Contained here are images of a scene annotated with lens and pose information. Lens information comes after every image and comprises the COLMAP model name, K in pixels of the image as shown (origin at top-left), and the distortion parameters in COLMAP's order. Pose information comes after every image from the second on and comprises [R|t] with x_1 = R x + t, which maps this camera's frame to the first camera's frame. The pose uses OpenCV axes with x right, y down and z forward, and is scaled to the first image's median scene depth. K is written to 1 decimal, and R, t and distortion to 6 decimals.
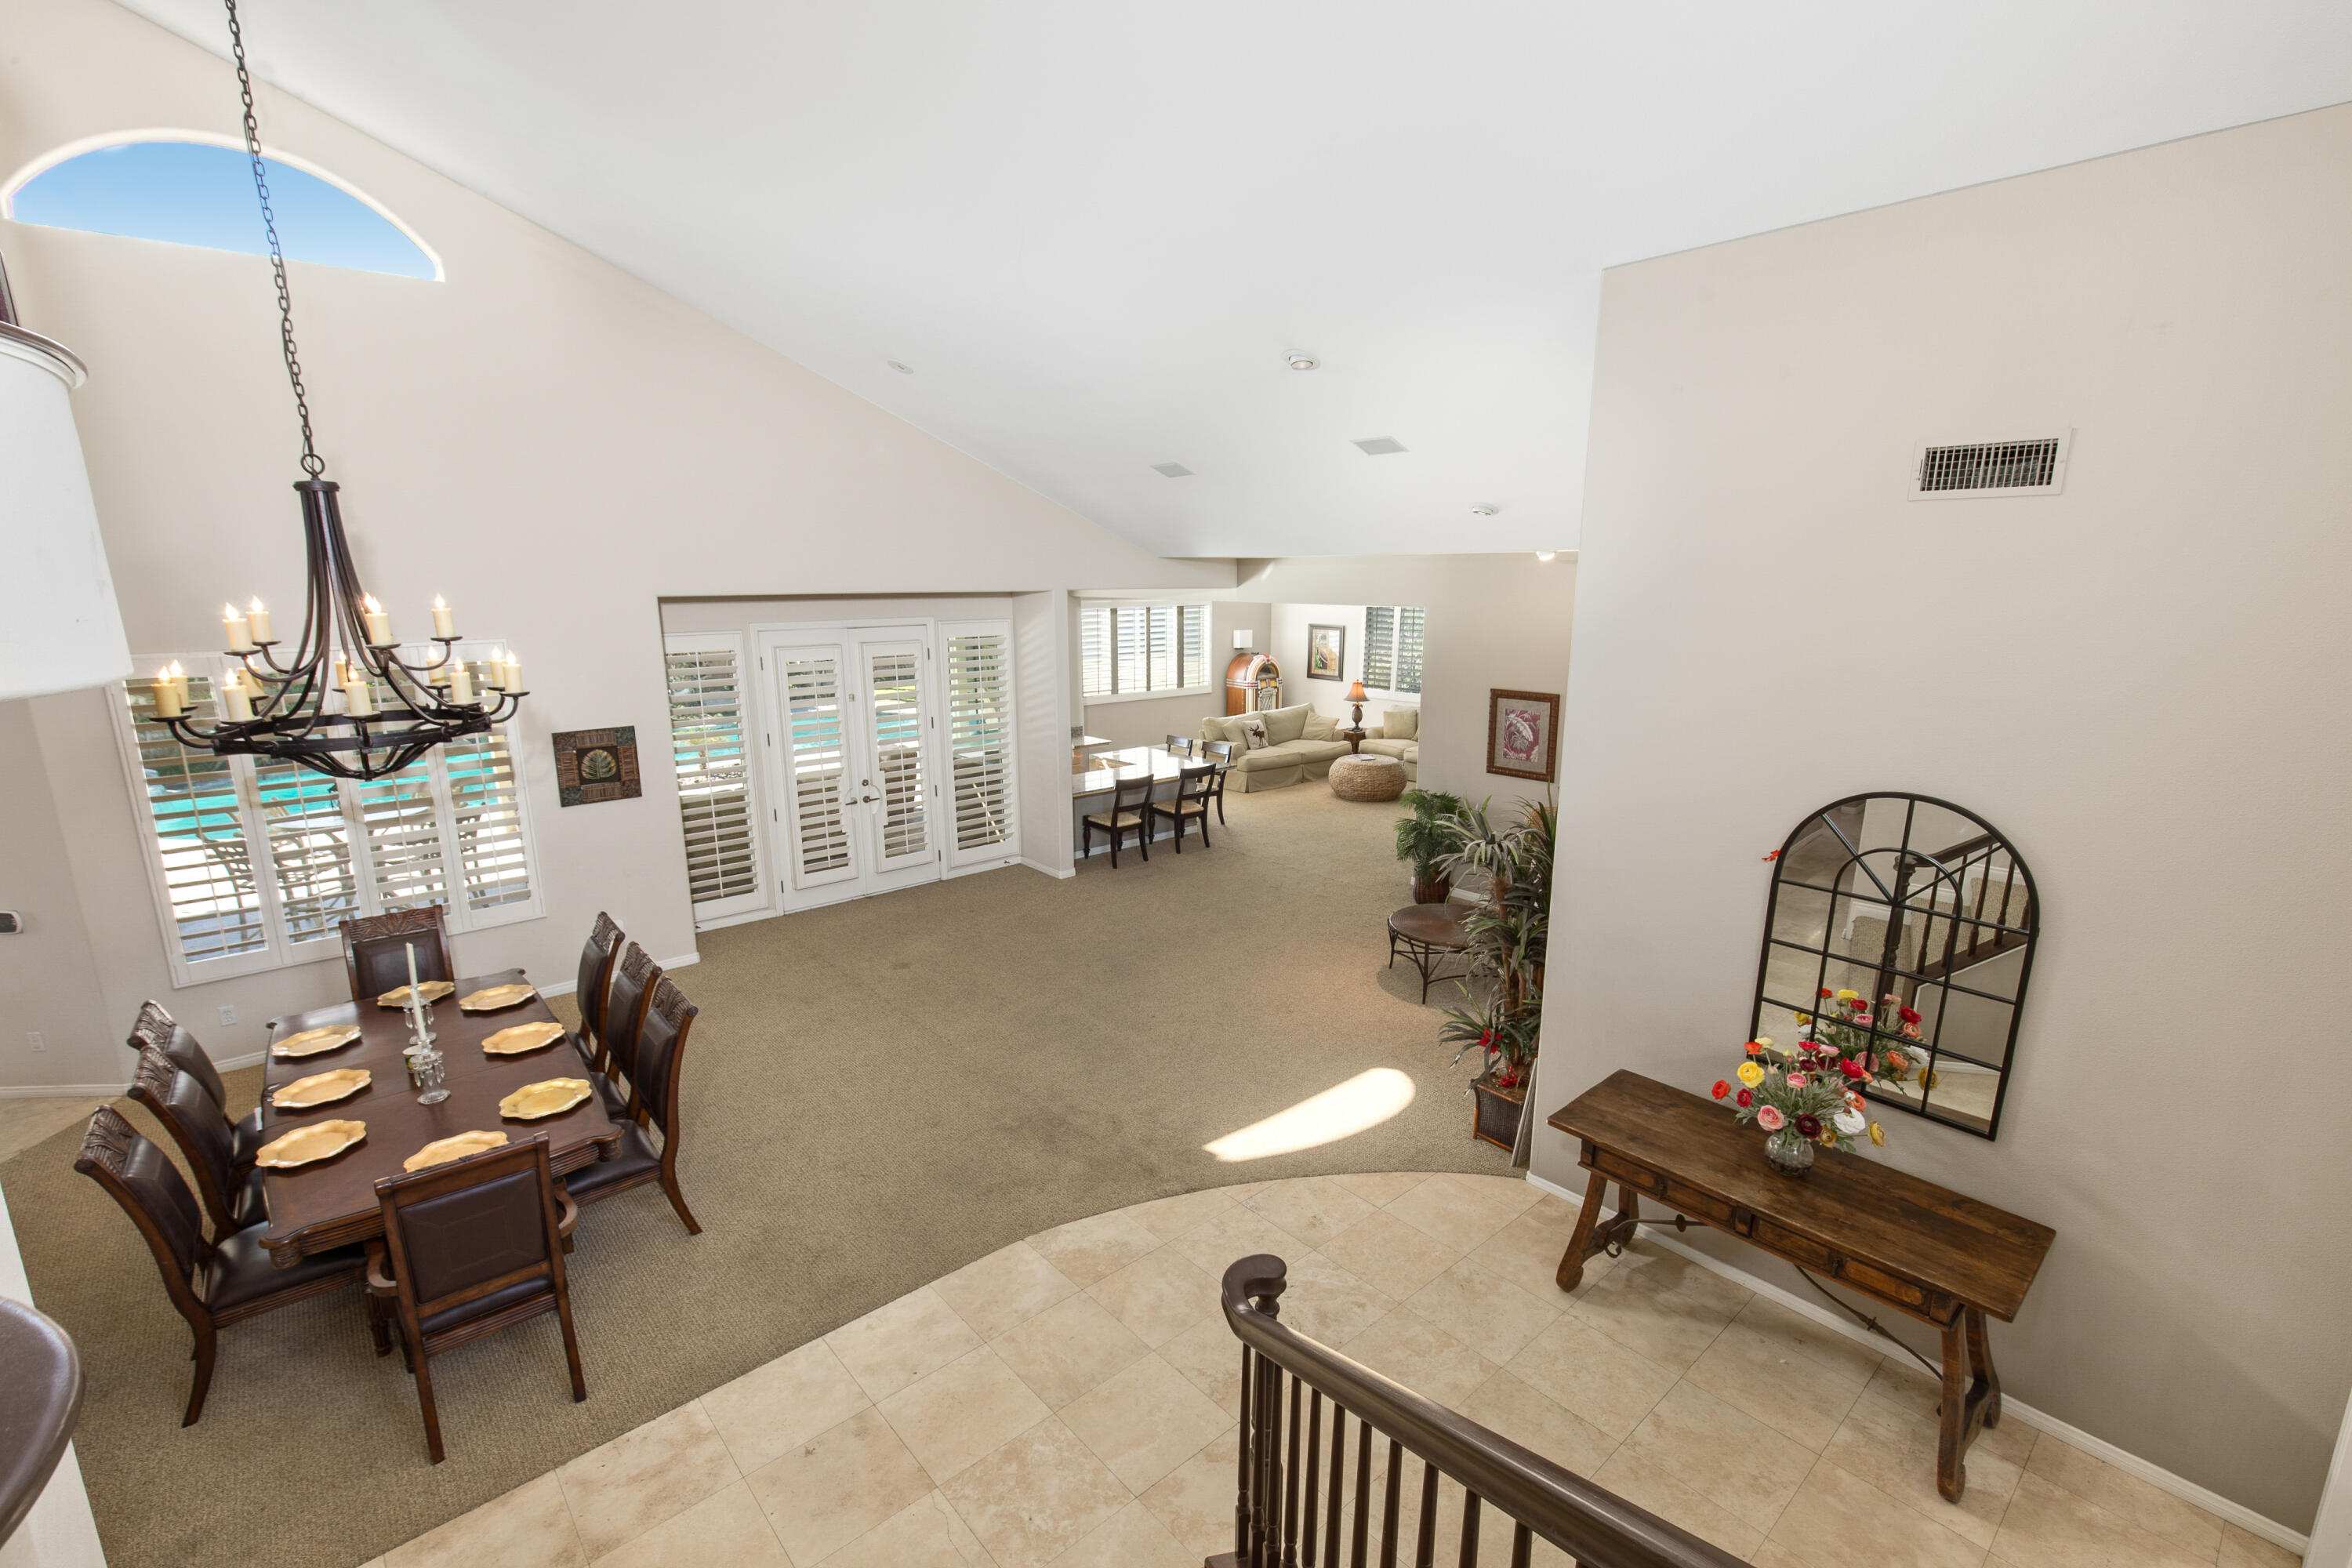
lens RADIAL K [[1056.4, 0, 1175.7], [0, 1056.4, 795.7], [0, 0, 1]] dist [0.002168, -0.000438]
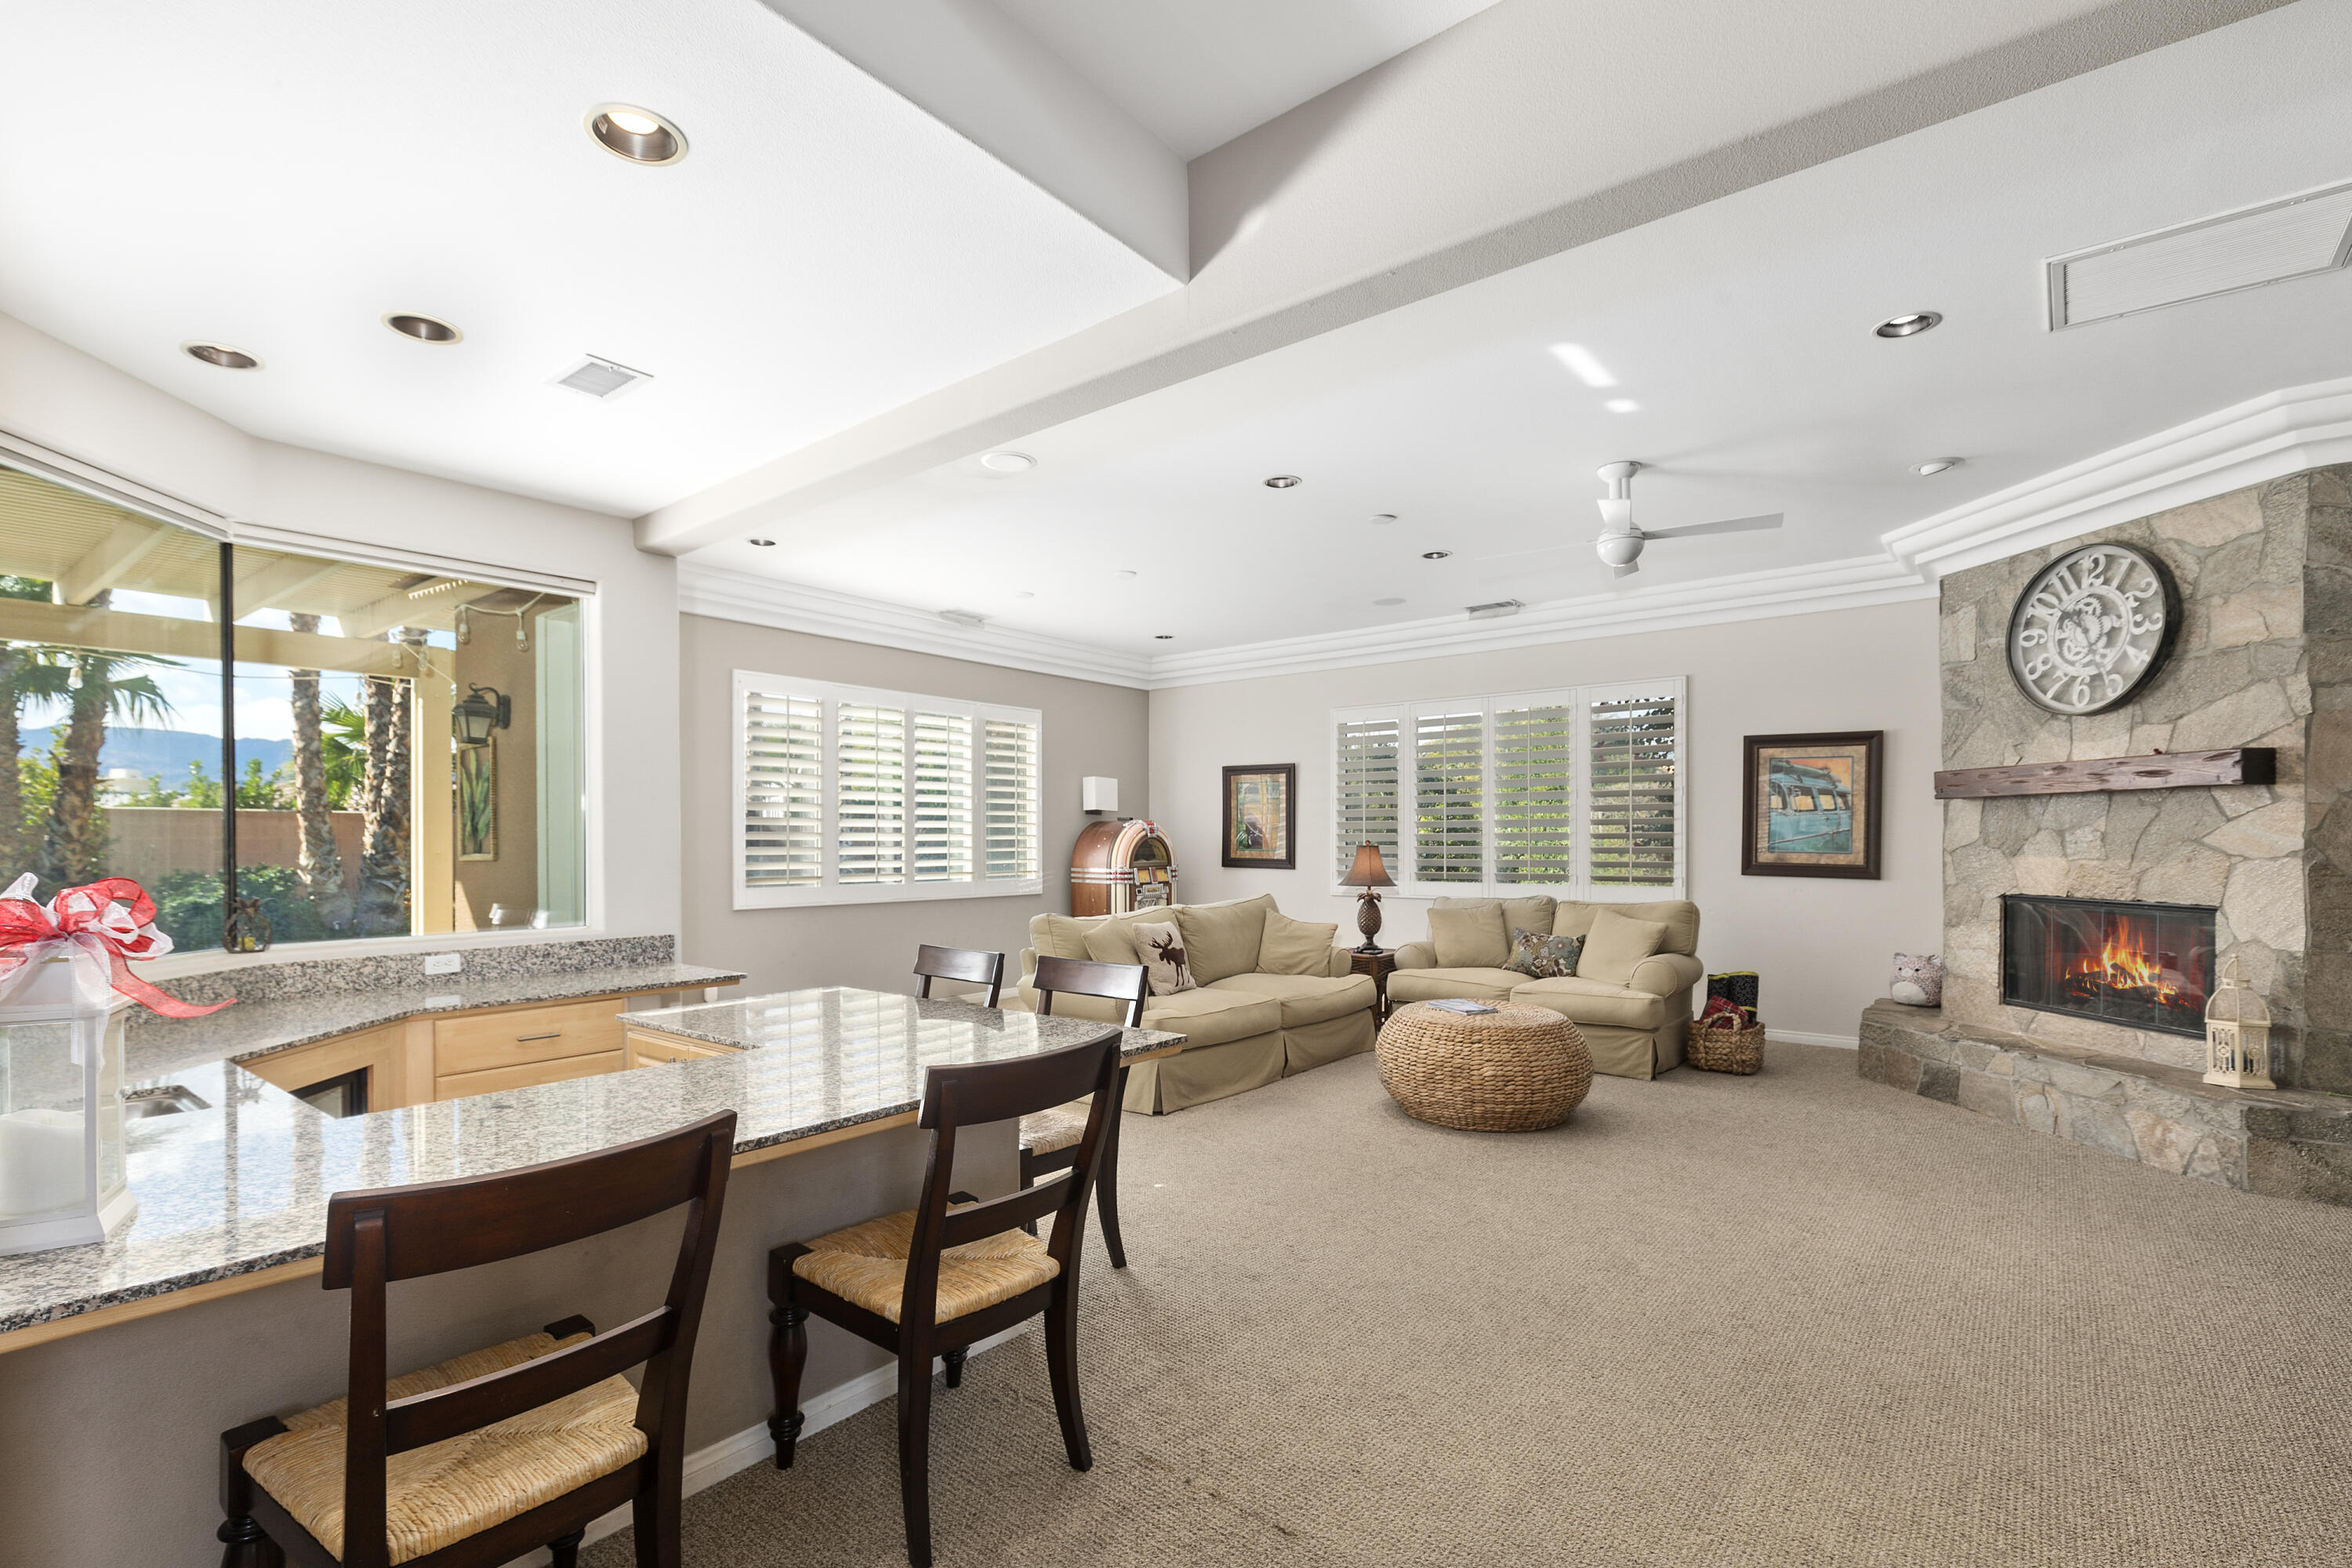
lens RADIAL K [[1056.4, 0, 1186.4], [0, 1056.4, 844.0], [0, 0, 1]] dist [0.002168, -0.000438]
pose [[0.982681, 0.004943, 0.185240, 0.011338], [0.033510, 0.978423, -0.203878, -0.020663], [-0.182250, 0.206554, 0.961312, 0.670641]]
